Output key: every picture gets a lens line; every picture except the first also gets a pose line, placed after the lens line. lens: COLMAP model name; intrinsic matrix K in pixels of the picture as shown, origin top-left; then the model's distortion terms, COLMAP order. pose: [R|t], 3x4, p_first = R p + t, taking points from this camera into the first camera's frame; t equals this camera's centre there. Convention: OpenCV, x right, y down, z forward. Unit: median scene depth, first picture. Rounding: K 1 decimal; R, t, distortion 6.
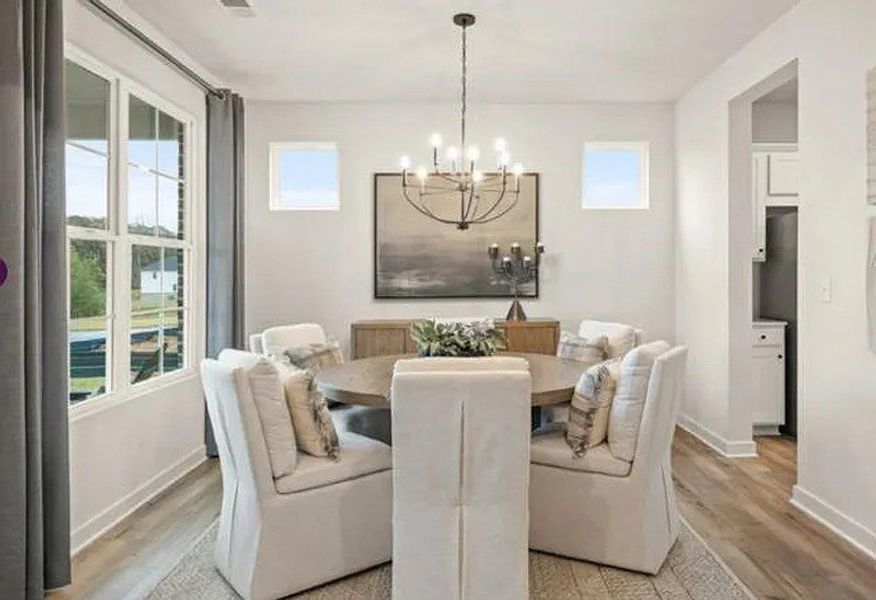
lens RADIAL K [[596.8, 0, 438.7], [0, 596.8, 271.8], [0, 0, 1]] dist [0.001649, 0.001659]
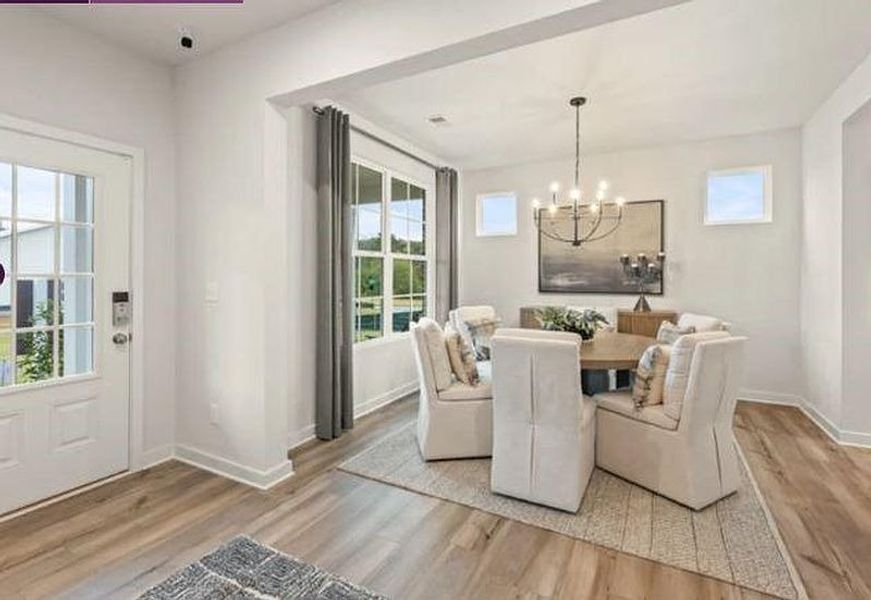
lens RADIAL K [[416.7, 0, 435.6], [0, 416.7, 273.7], [0, 0, 1]] dist [-0.000348, -0.000100]
pose [[0.861757, 0.006471, -0.507280, 0.255331], [-0.005335, 0.999979, 0.003694, -0.004552], [0.507294, -0.000478, 0.861773, -0.050708]]
